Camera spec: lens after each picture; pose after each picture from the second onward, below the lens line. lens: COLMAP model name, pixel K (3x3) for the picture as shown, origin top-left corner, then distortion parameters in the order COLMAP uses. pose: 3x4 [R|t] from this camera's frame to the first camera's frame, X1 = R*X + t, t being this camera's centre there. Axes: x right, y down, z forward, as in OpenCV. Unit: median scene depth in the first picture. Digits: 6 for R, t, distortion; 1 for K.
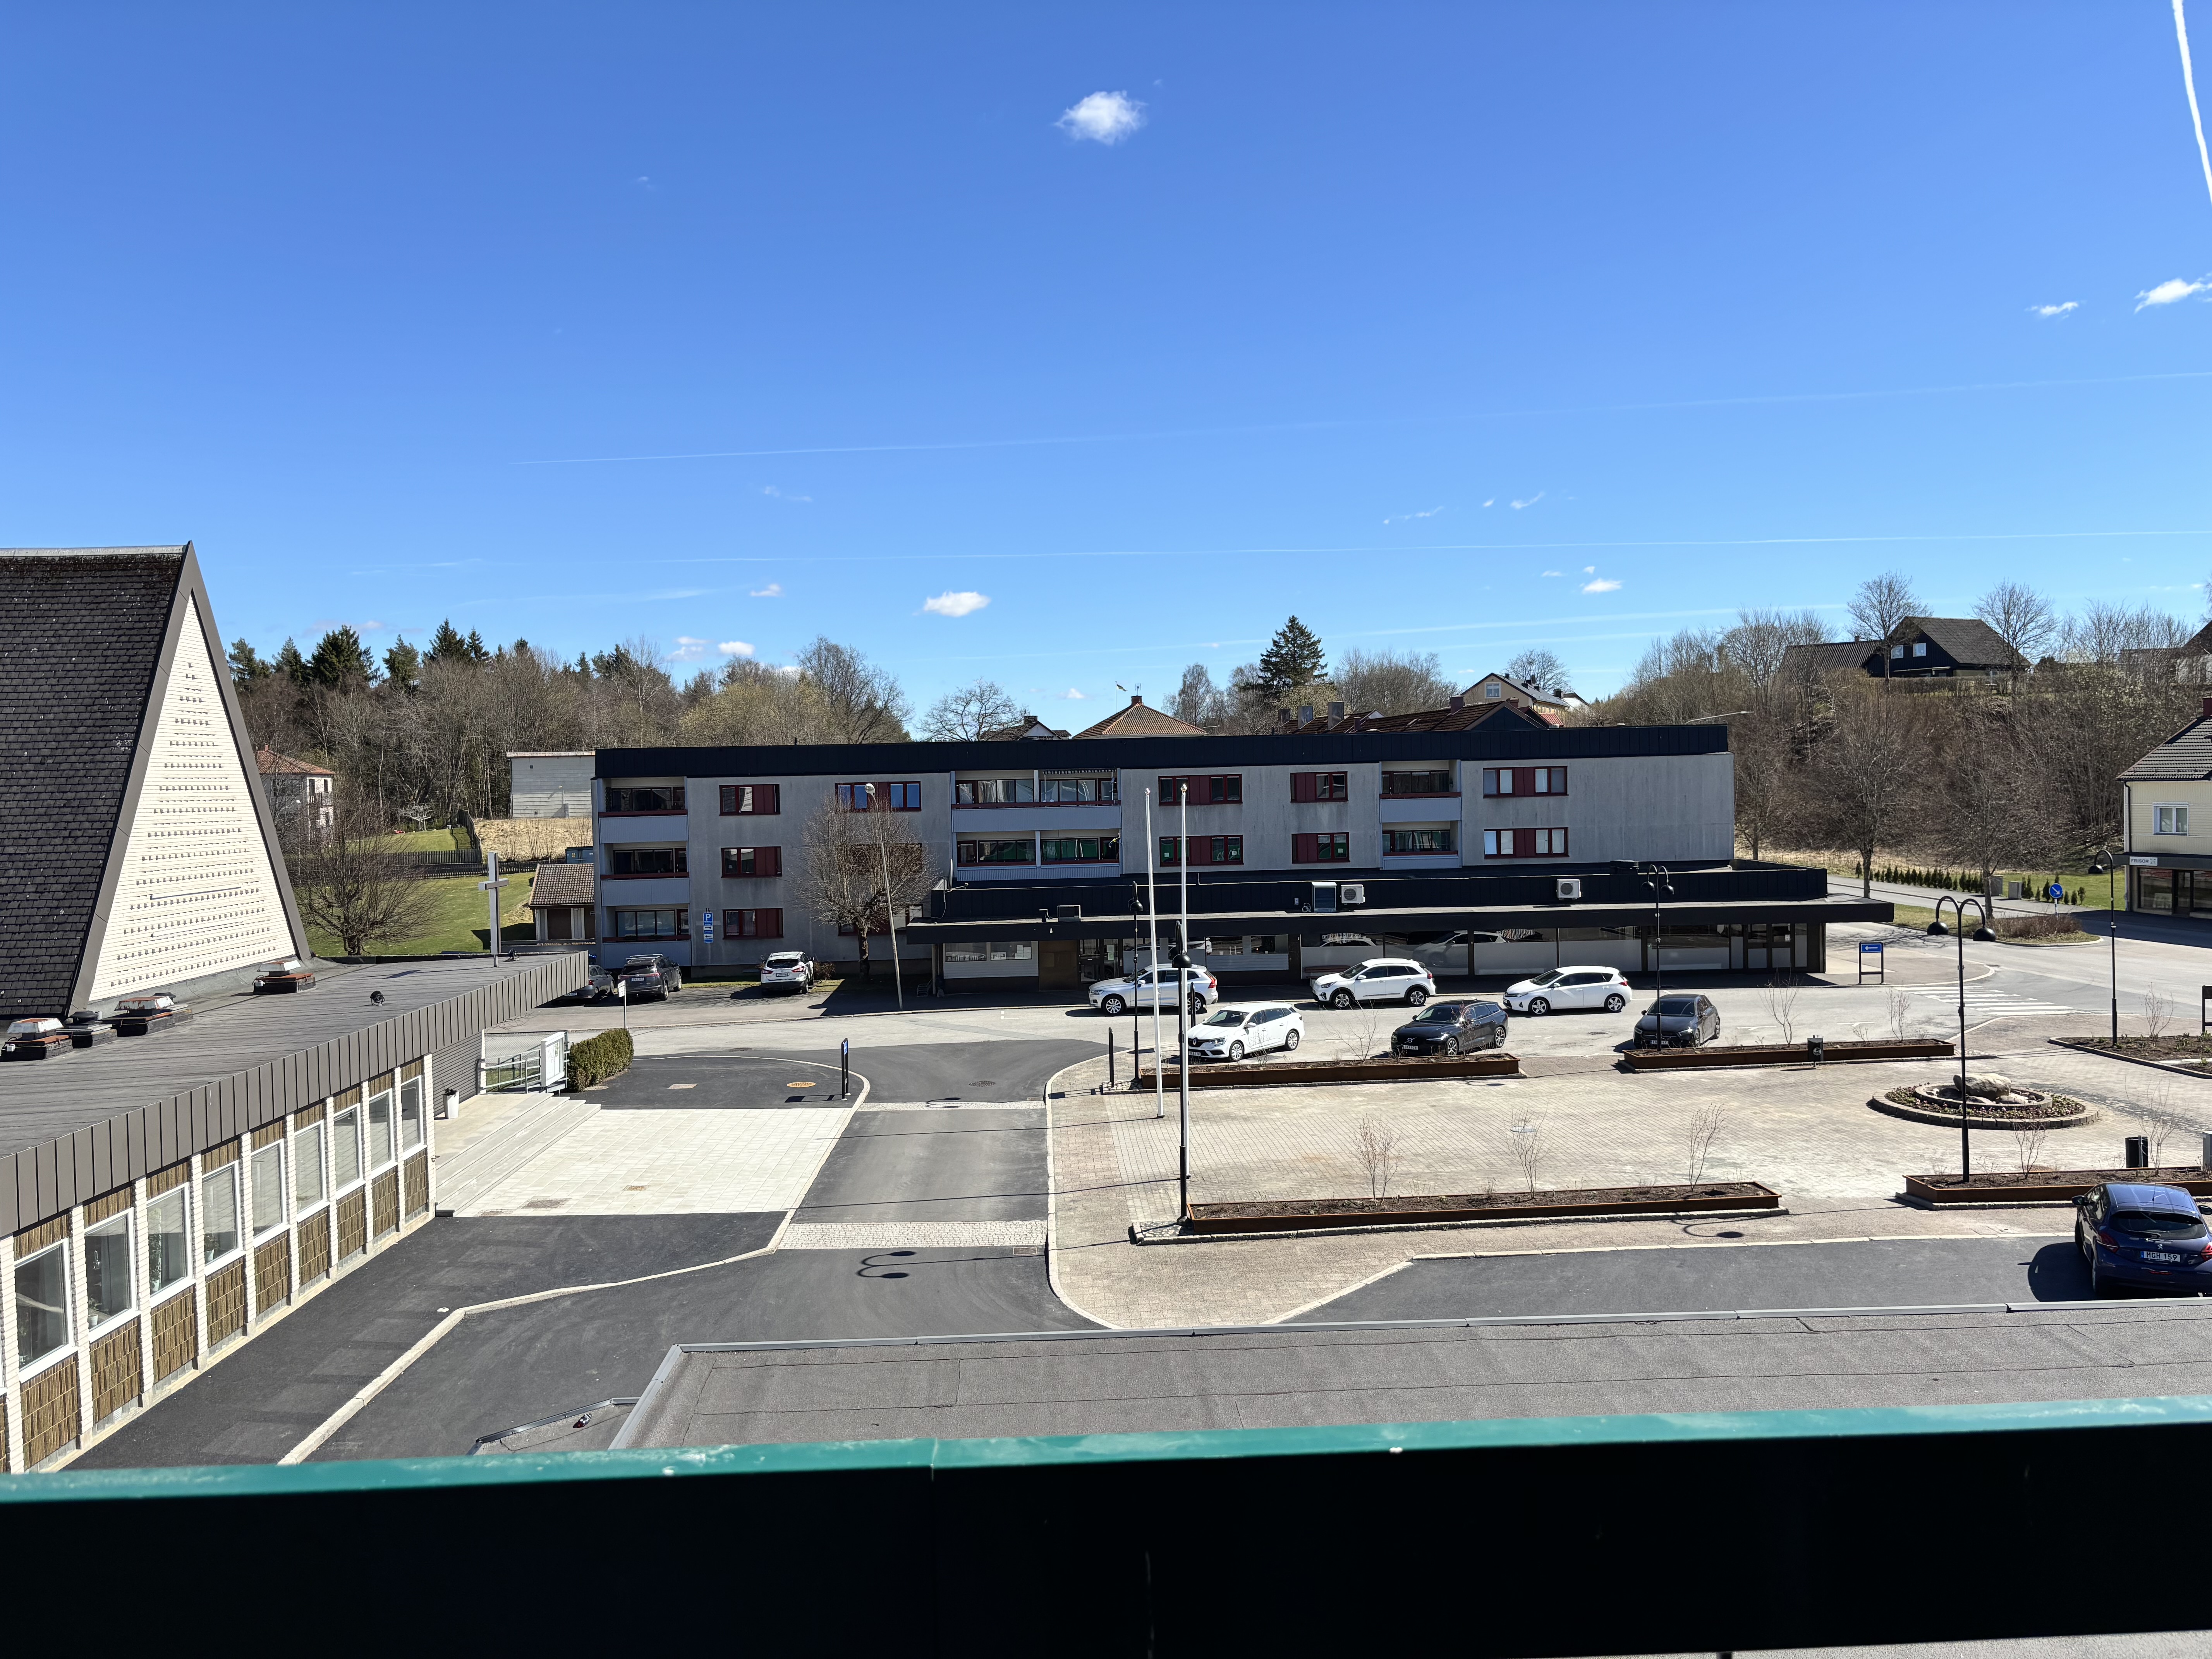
lens RADIAL K [[1675.1, 0, 1104.4], [0, 1675.1, 828.3], [0, 0, 1]] dist [-0.001761, 0.000439]
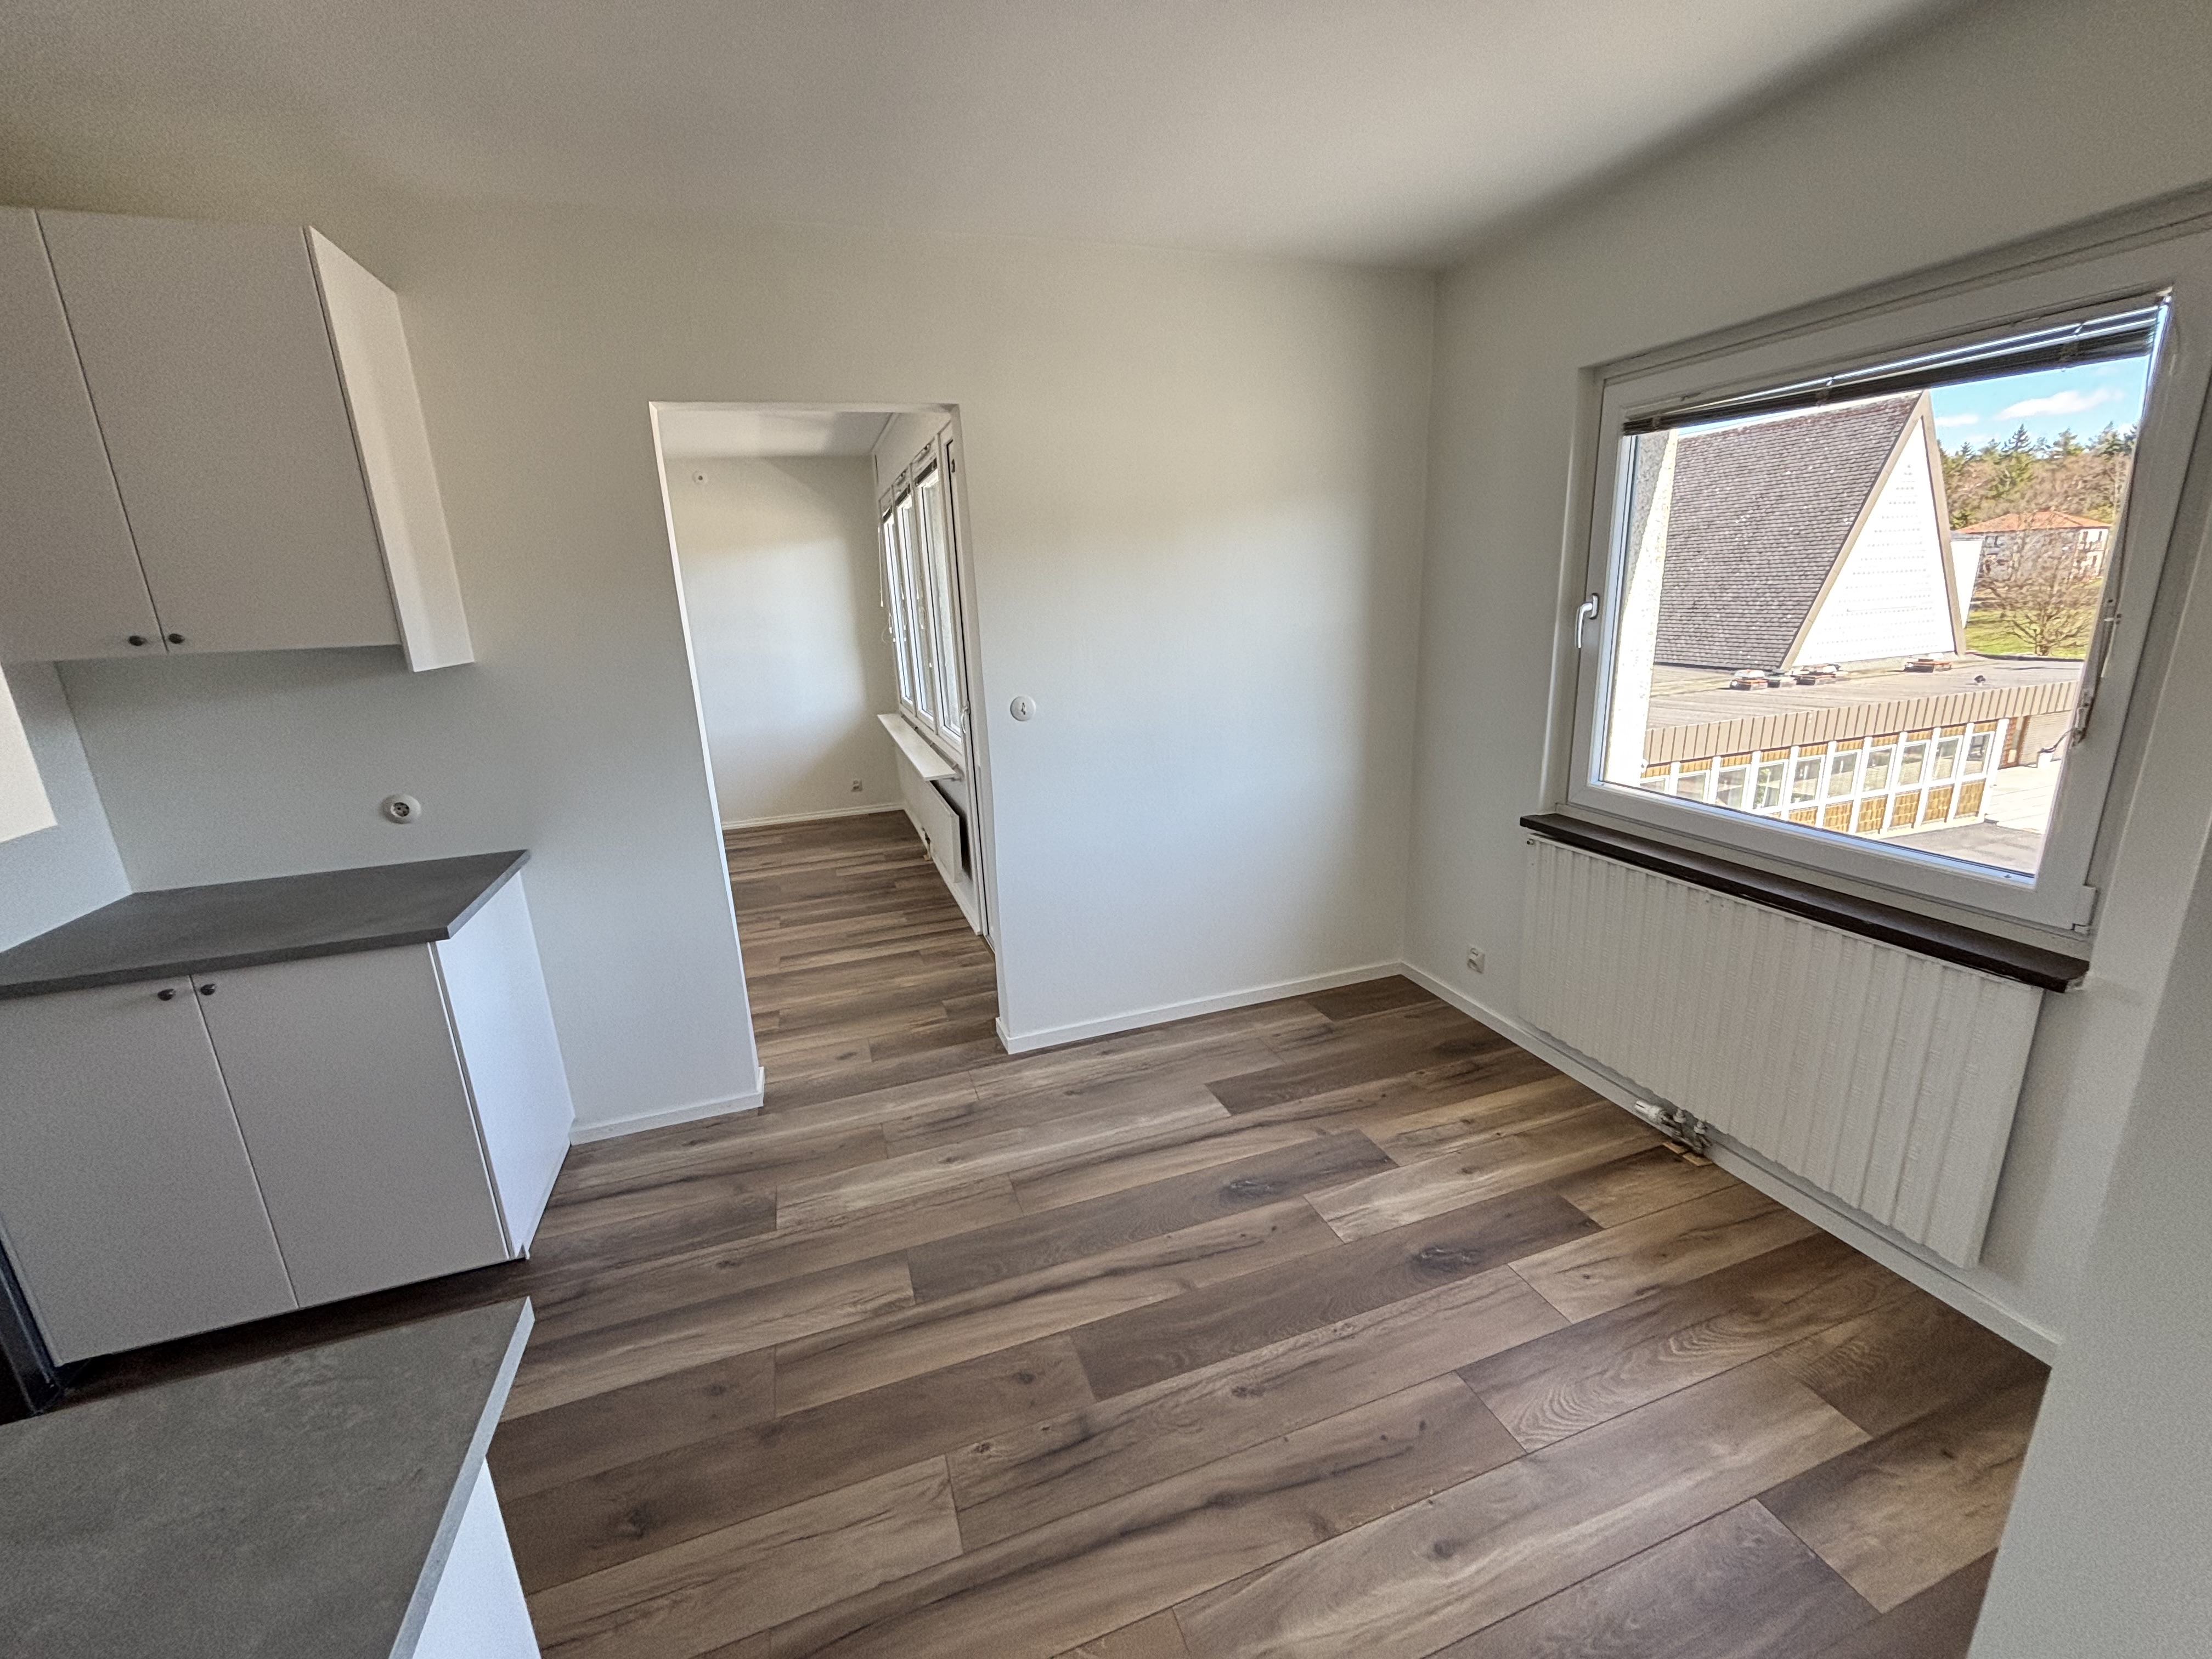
lens RADIAL K [[894.7, 0, 1115.2], [0, 894.7, 826.8], [0, 0, 1]] dist [0.000837, 0.000174]
pose [[0.297358, 0.256530, -0.919658, 0.109914], [0.007157, 0.962602, 0.270823, -0.000484], [0.954739, -0.087113, 0.284402, -0.026966]]
